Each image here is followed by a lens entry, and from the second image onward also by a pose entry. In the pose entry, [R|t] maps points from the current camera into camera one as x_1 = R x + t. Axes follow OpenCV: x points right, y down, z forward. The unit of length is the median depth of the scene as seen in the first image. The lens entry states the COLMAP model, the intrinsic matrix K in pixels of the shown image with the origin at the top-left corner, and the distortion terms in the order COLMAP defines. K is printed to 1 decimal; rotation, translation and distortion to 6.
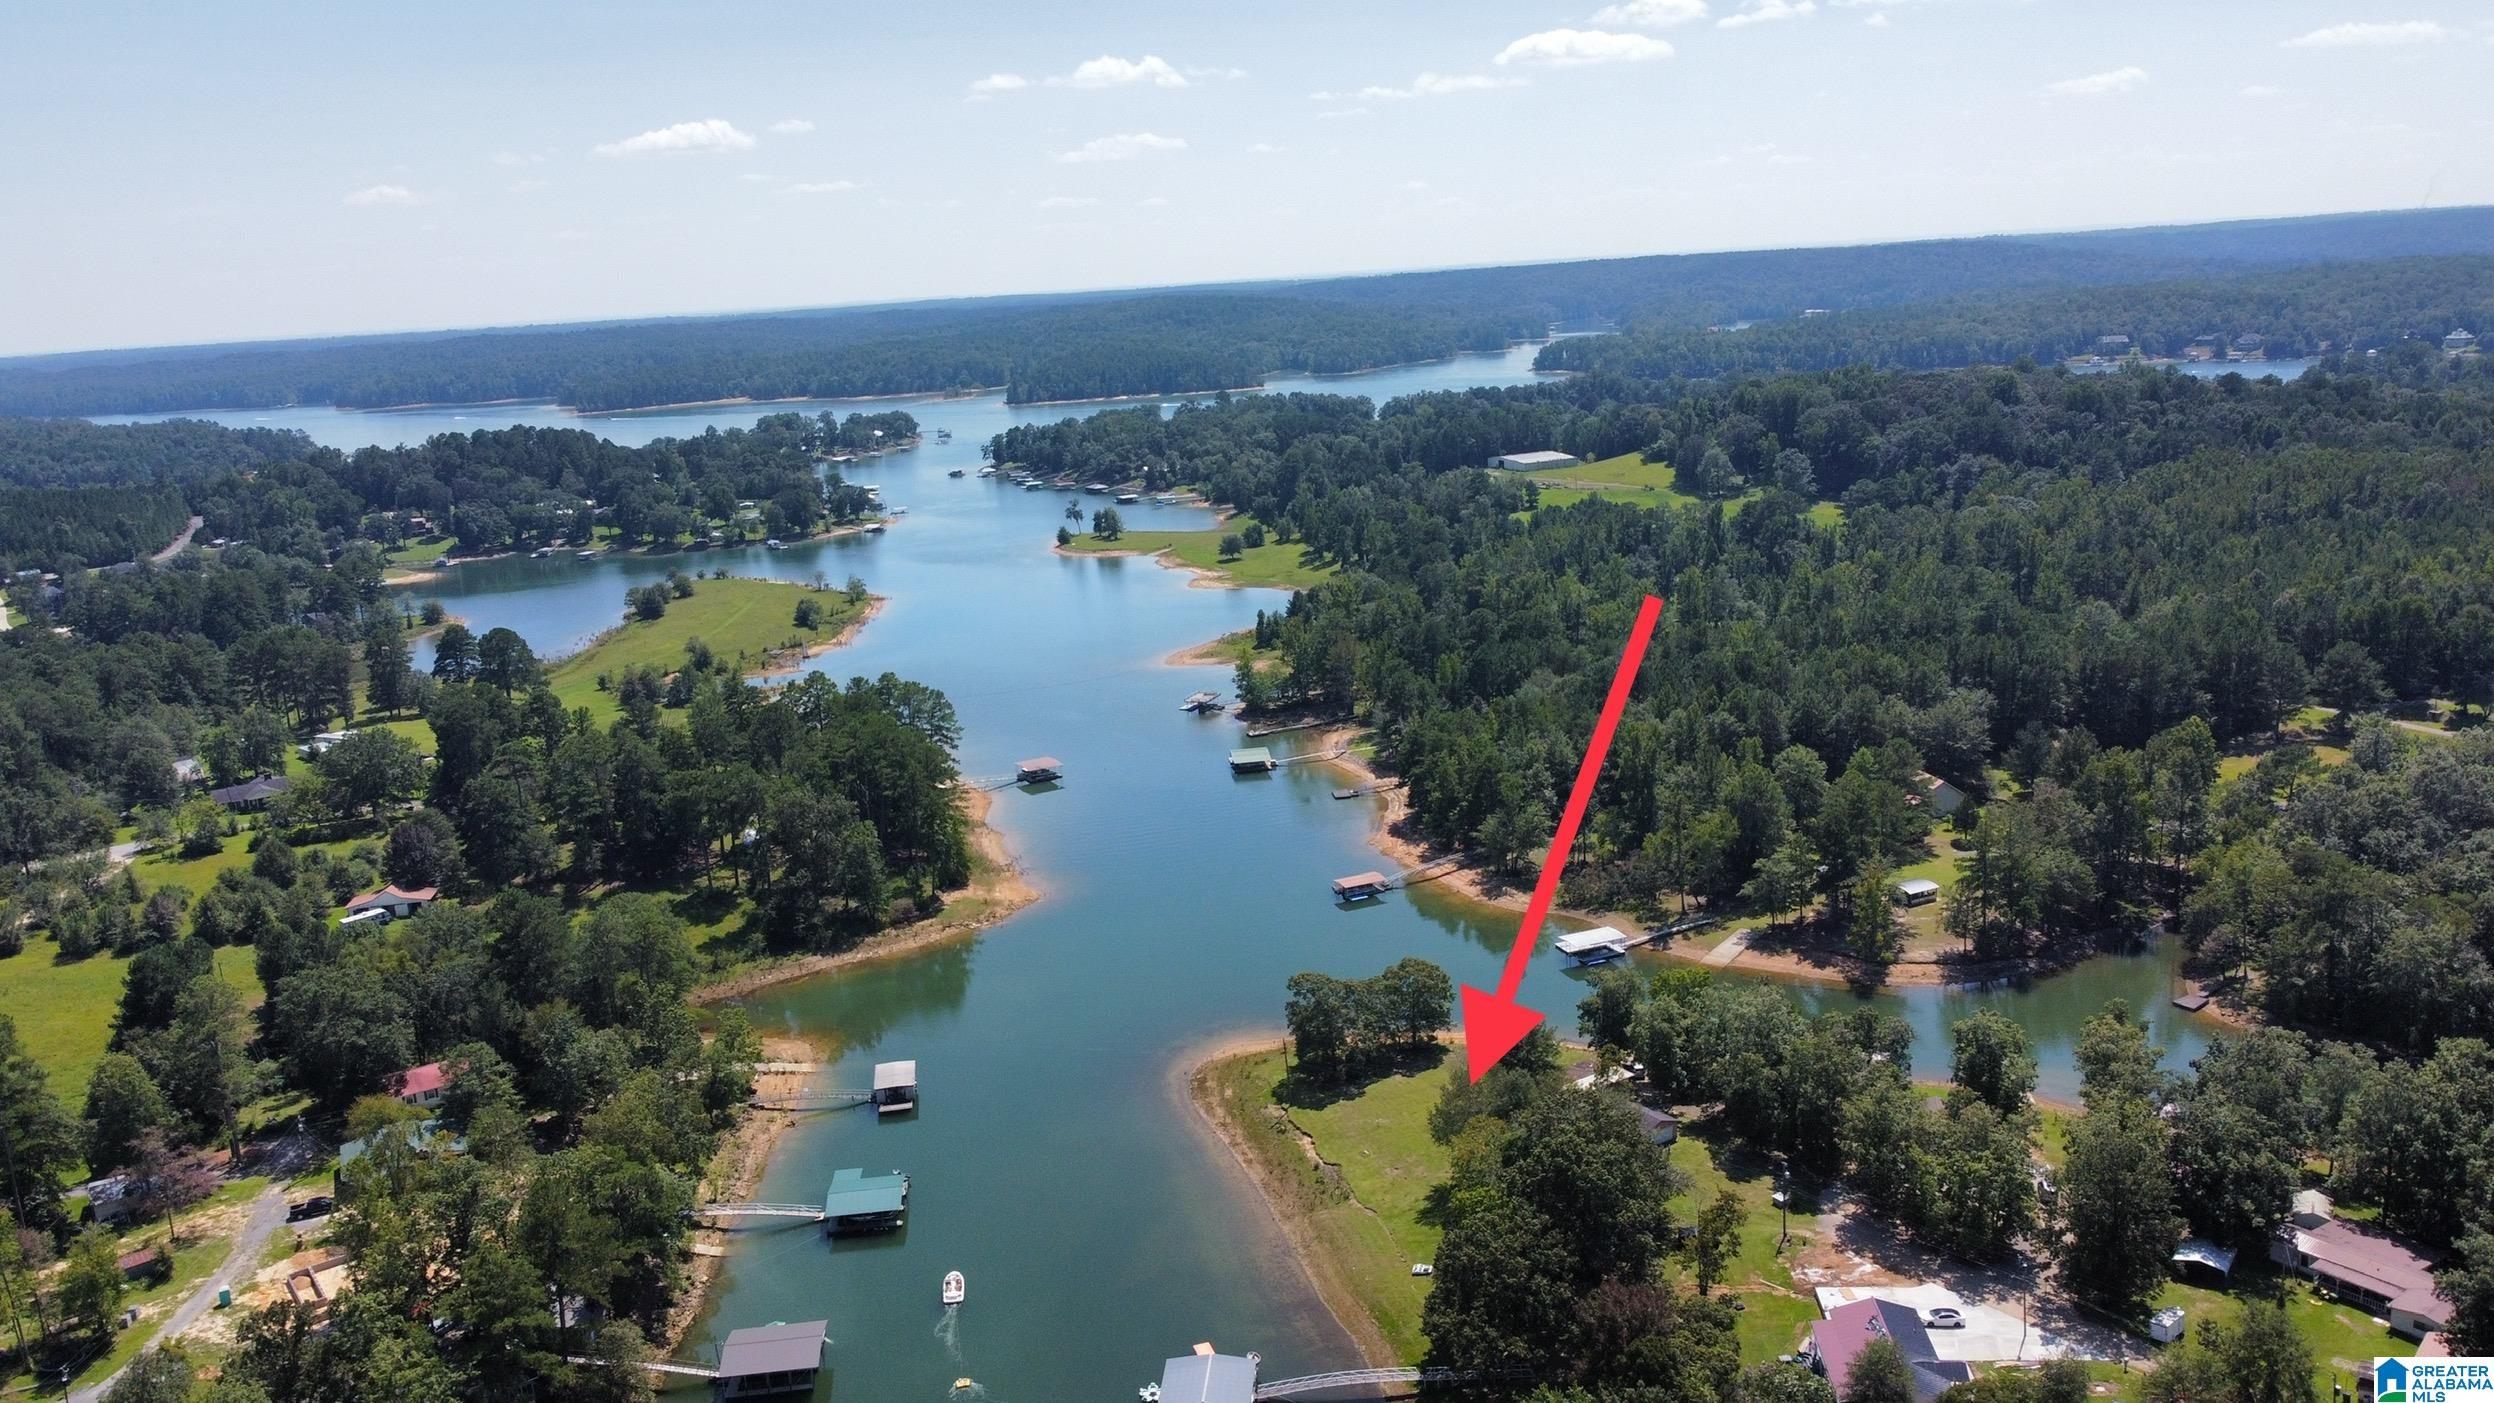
lens RADIAL K [[1897.0, 0, 1247.0], [0, 1897.0, 701.5], [0, 0, 1]] dist [0.009436, -0.025091]
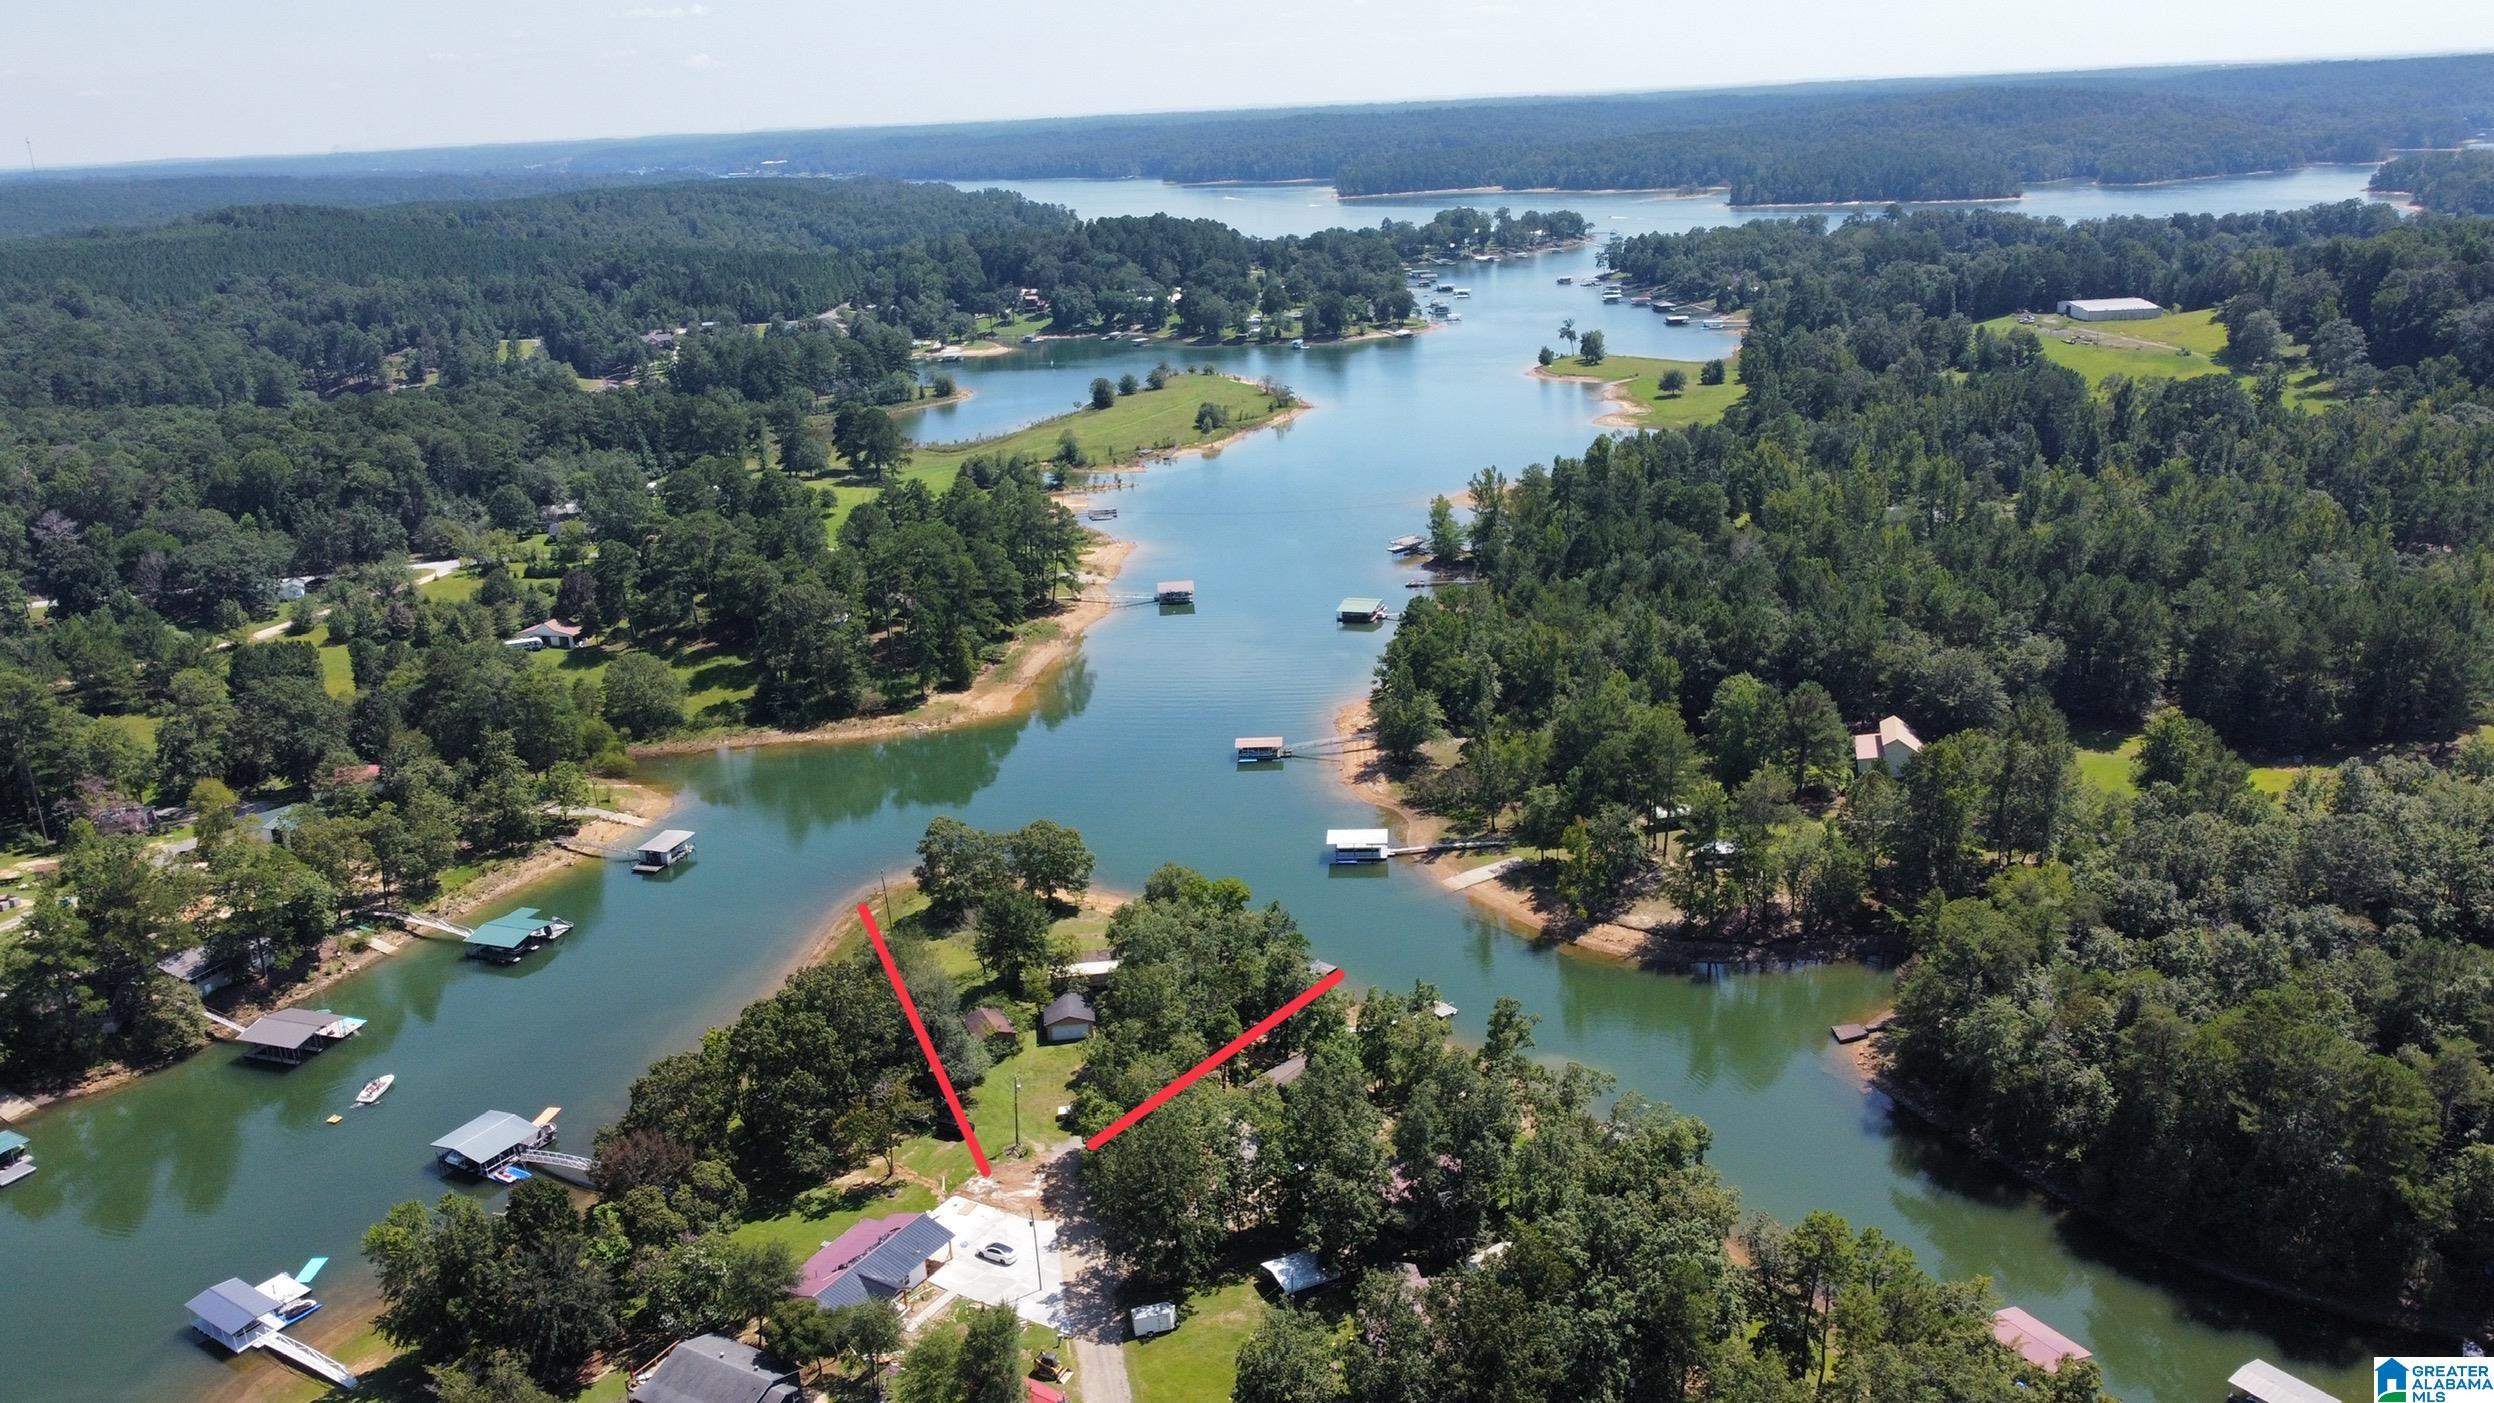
lens RADIAL K [[1897.0, 0, 1247.0], [0, 1897.0, 701.5], [0, 0, 1]] dist [0.009436, -0.025091]
pose [[0.893768, 0.151087, -0.422316, 0.187659], [-0.103911, 0.985691, 0.132728, -0.023805], [0.436327, -0.074744, 0.896678, 0.038613]]
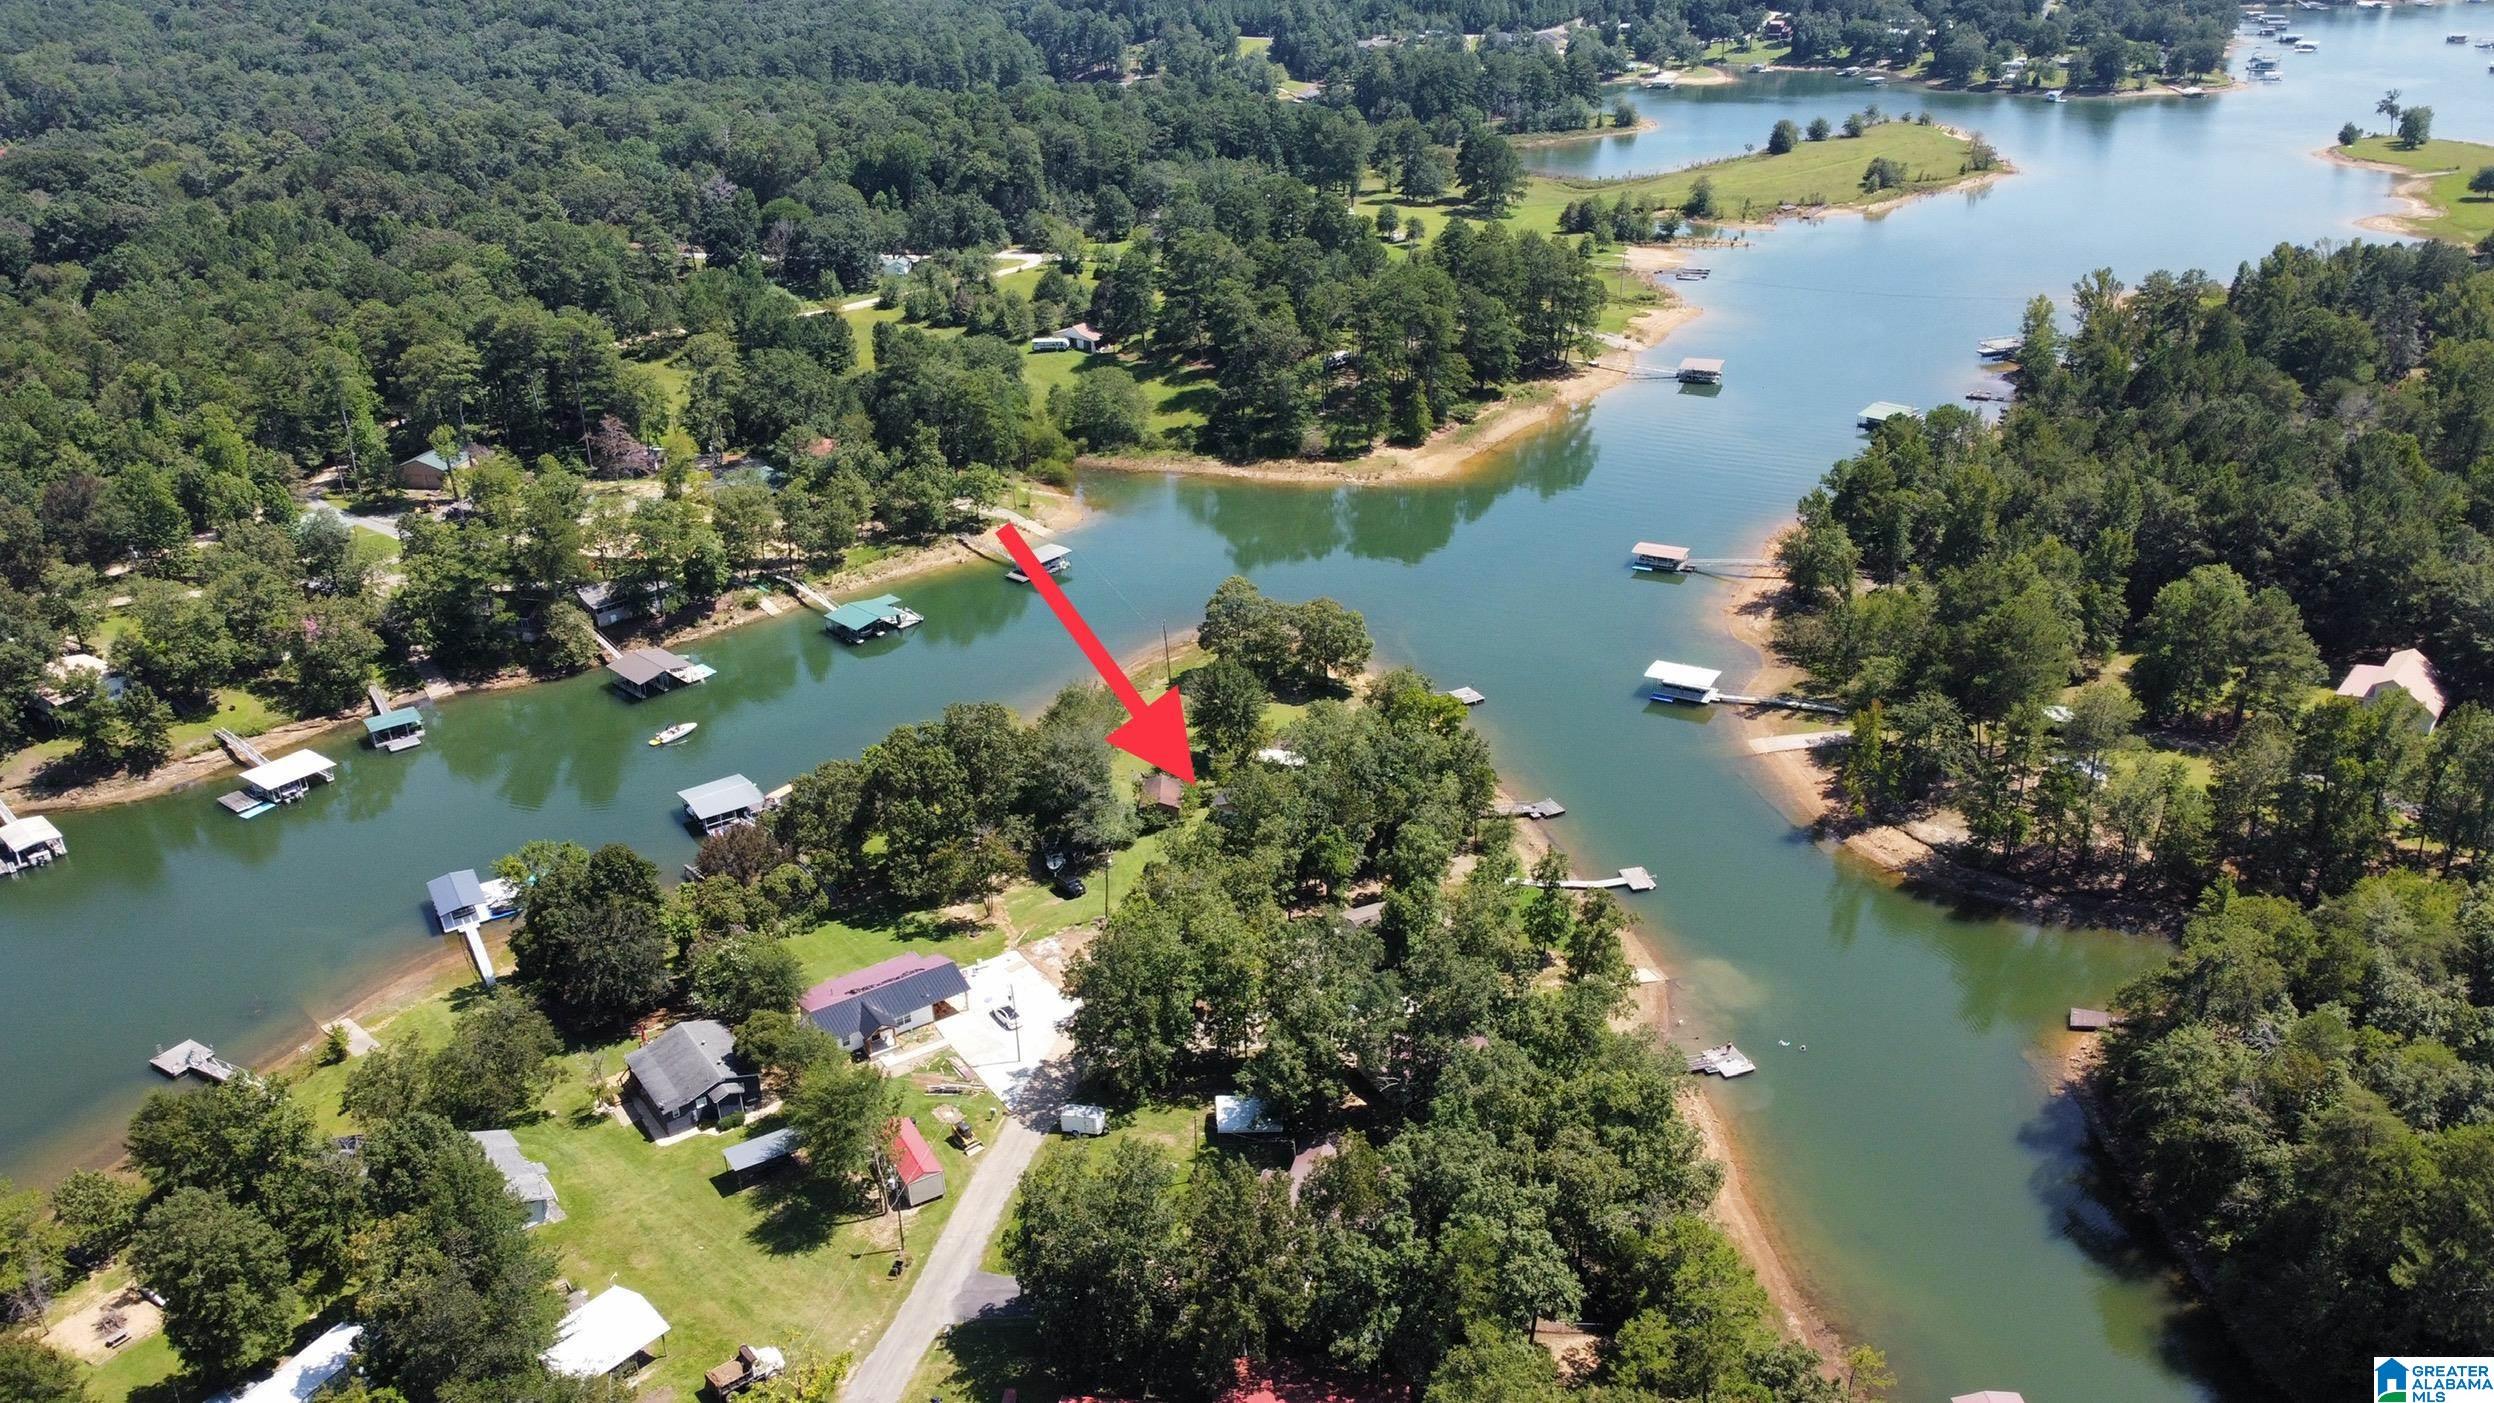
lens RADIAL K [[1897.0, 0, 1247.0], [0, 1897.0, 701.5], [0, 0, 1]] dist [0.009436, -0.025091]
pose [[0.619676, 0.361802, -0.696492, 0.238427], [-0.175111, 0.928776, 0.326668, -0.041155], [0.765074, -0.080465, 0.638896, 0.099295]]
